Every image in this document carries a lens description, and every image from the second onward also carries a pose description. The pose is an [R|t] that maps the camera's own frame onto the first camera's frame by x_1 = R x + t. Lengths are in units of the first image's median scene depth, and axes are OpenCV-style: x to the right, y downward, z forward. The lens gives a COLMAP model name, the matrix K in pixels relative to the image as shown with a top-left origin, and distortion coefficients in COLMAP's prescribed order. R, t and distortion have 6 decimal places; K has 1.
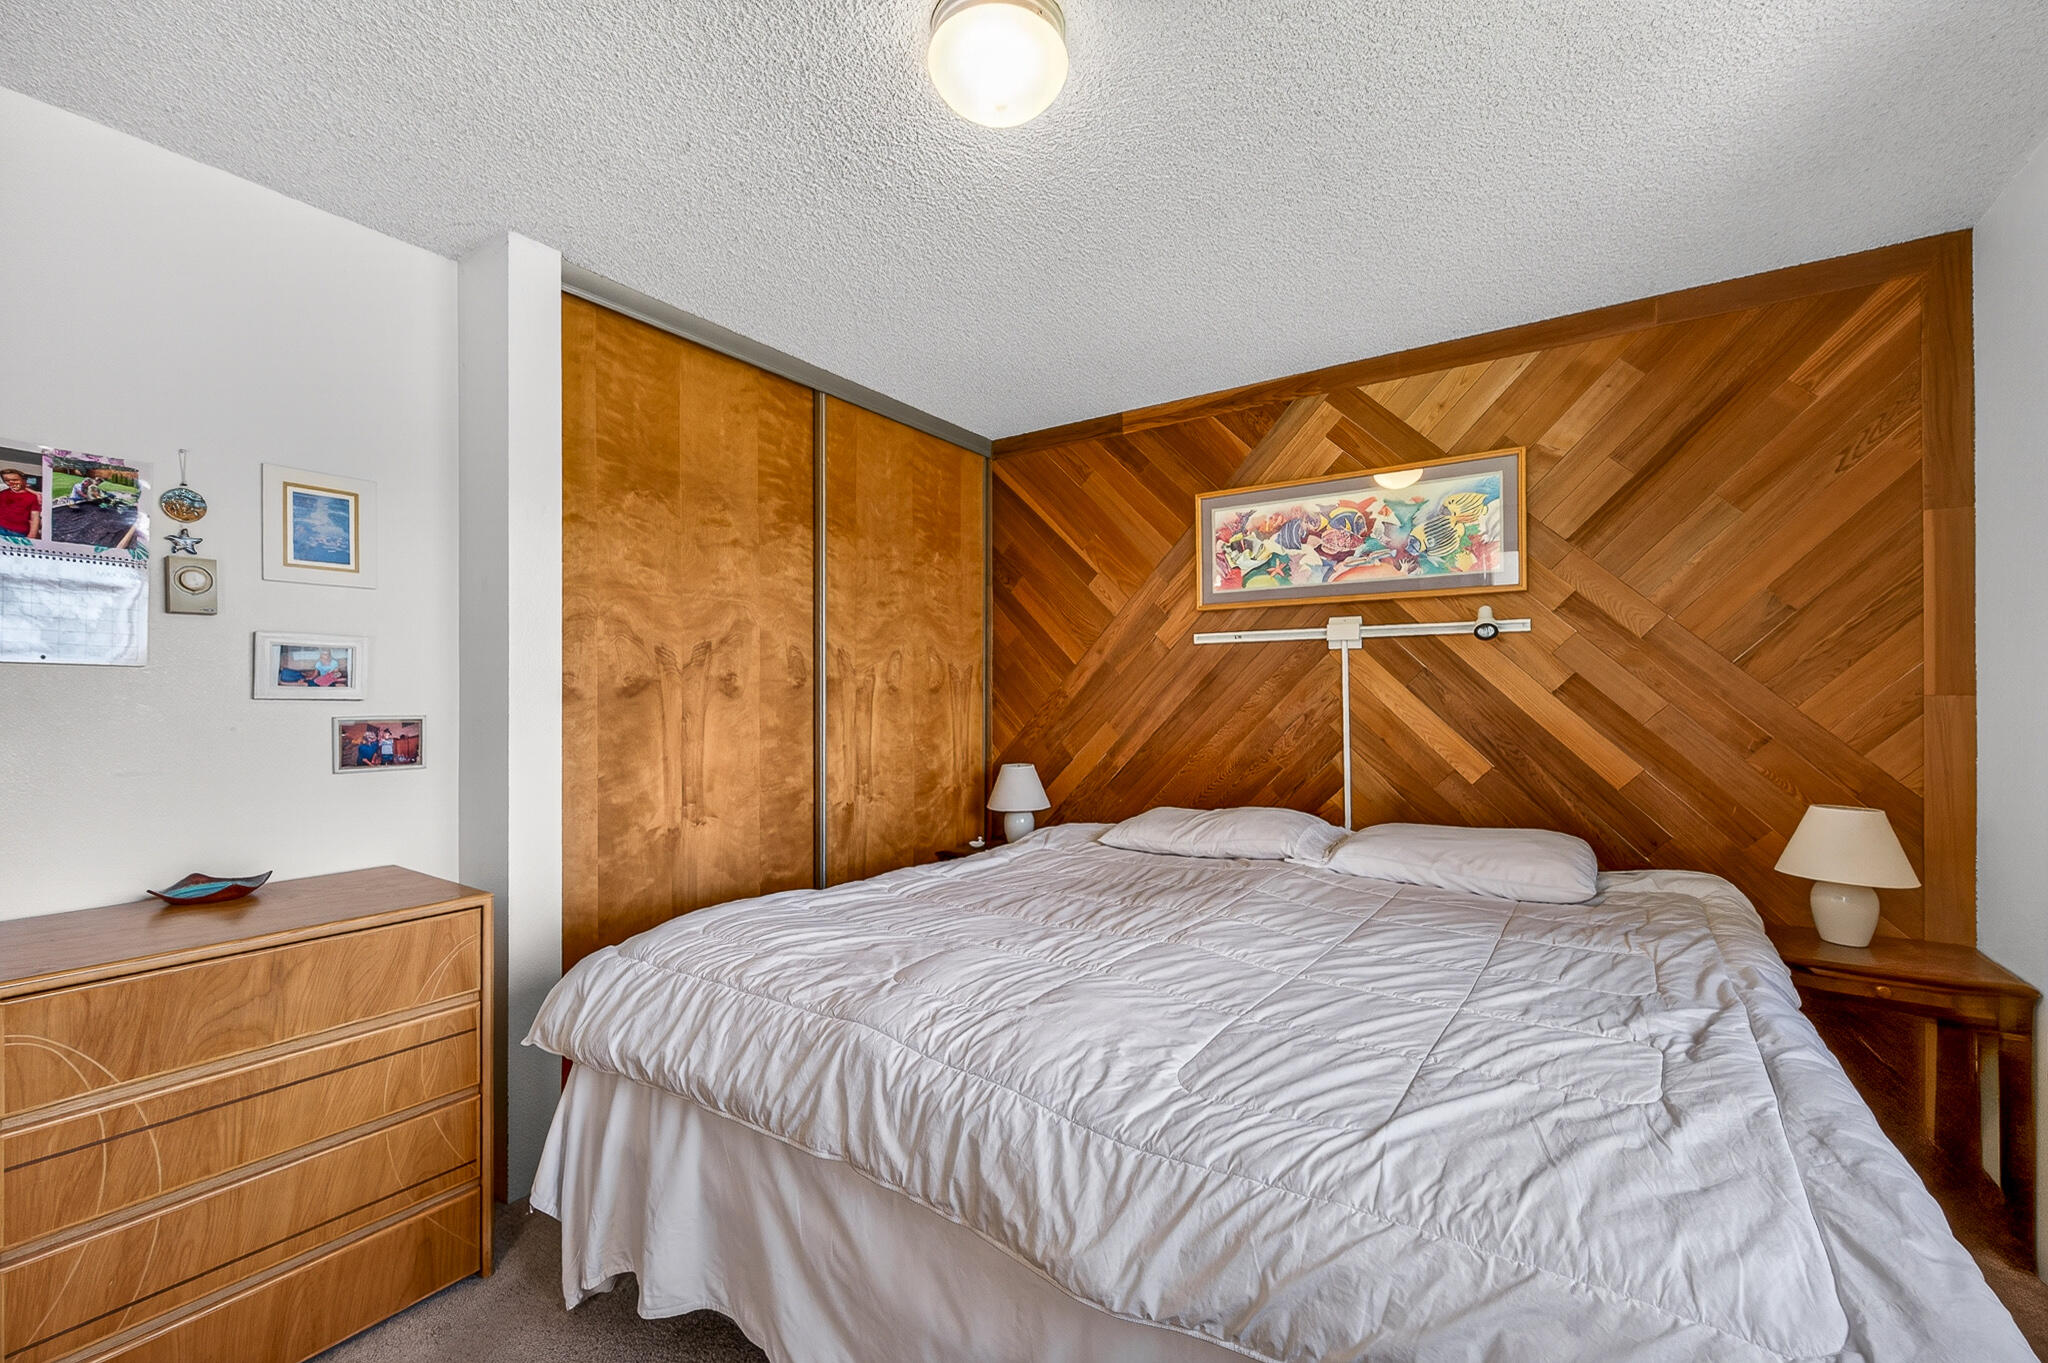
lens RADIAL K [[835.9, 0, 1027.7], [0, 835.9, 698.0], [0, 0, 1]] dist [0.005890, -0.000418]
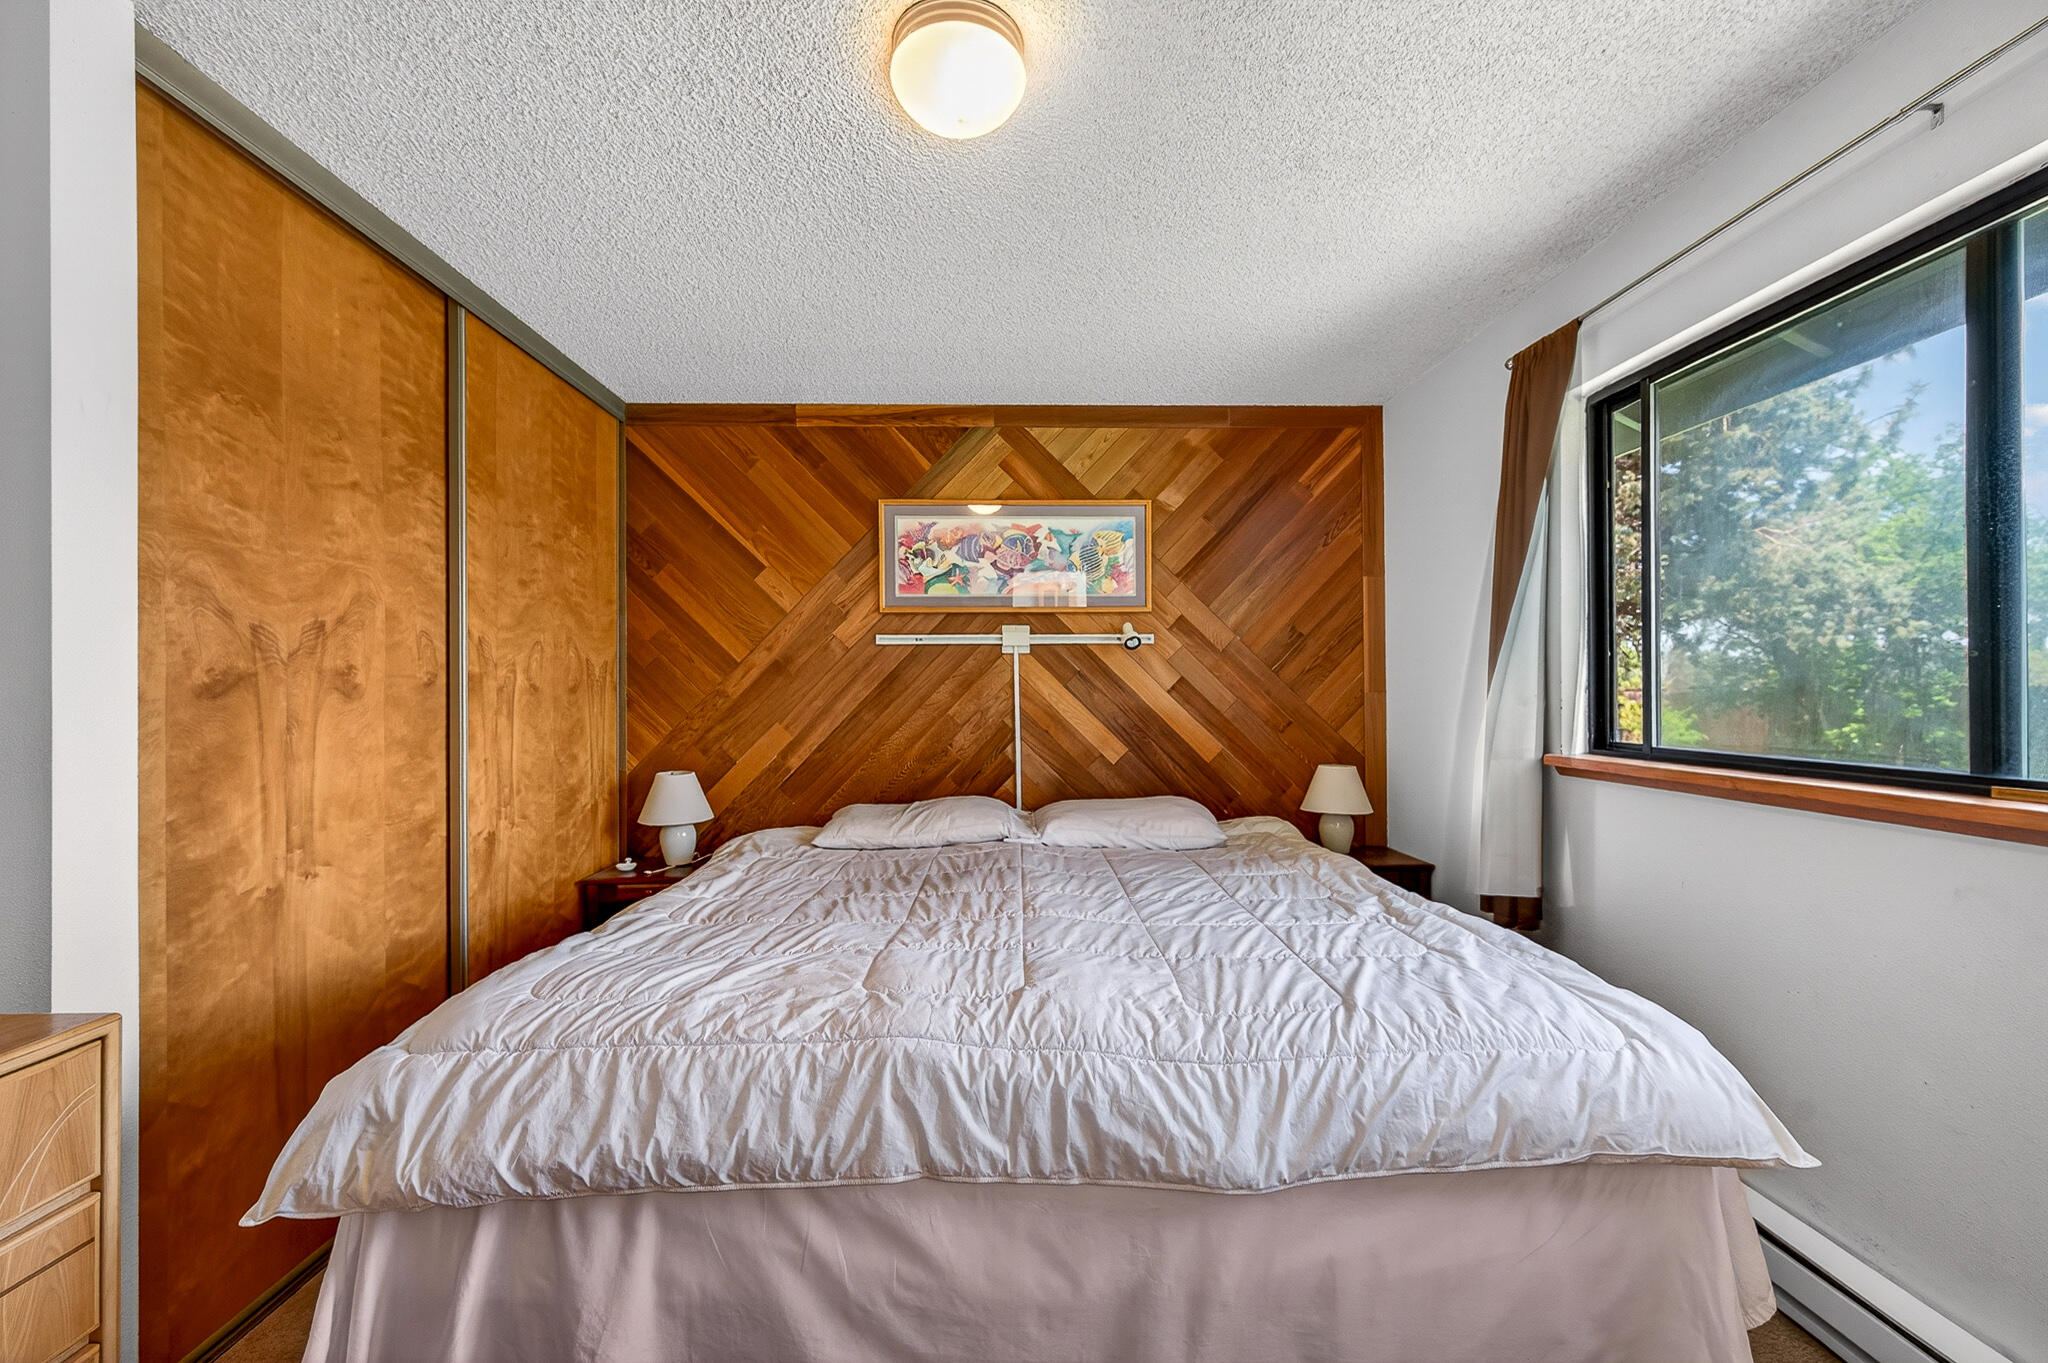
lens RADIAL K [[840.5, 0, 1020.9], [0, 840.5, 695.4], [0, 0, 1]] dist [0.003251, -0.000185]
pose [[0.812178, -0.003460, 0.583400, -0.314215], [0.005797, 0.999981, -0.002139, 0.001602], [-0.583381, 0.005119, 0.812182, 0.067317]]
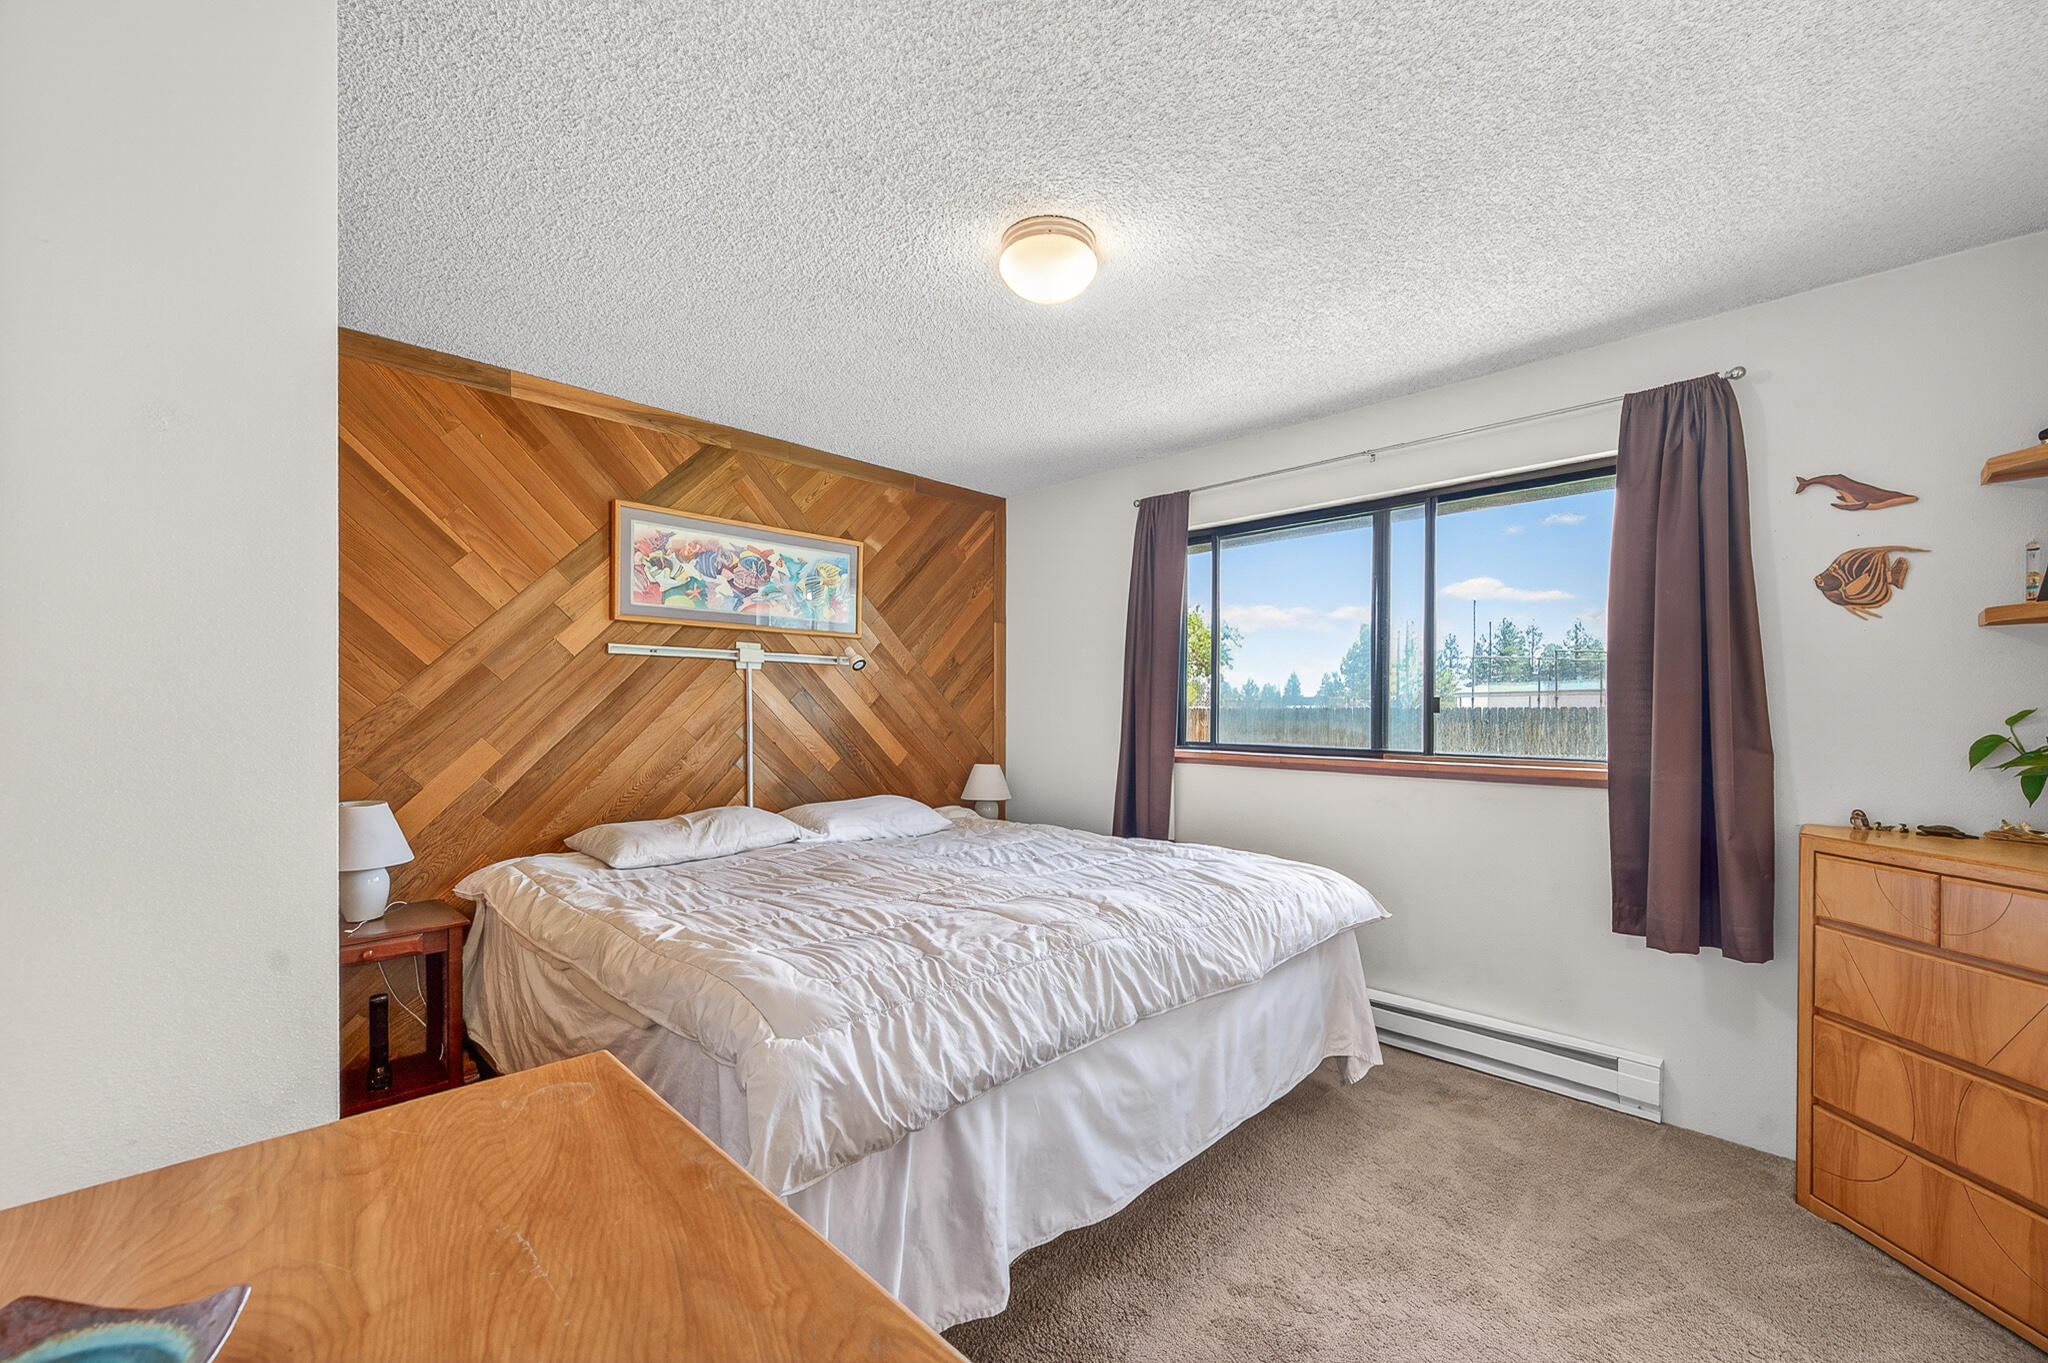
lens RADIAL K [[825.0, 0, 1022.1], [0, 825.0, 715.1], [0, 0, 1]] dist [0.007567, -0.000455]
pose [[0.192616, -0.003652, 0.981267, -0.778980], [-0.003387, 0.999985, 0.004387, 0.001228], [-0.981268, -0.004169, 0.192600, 0.420227]]
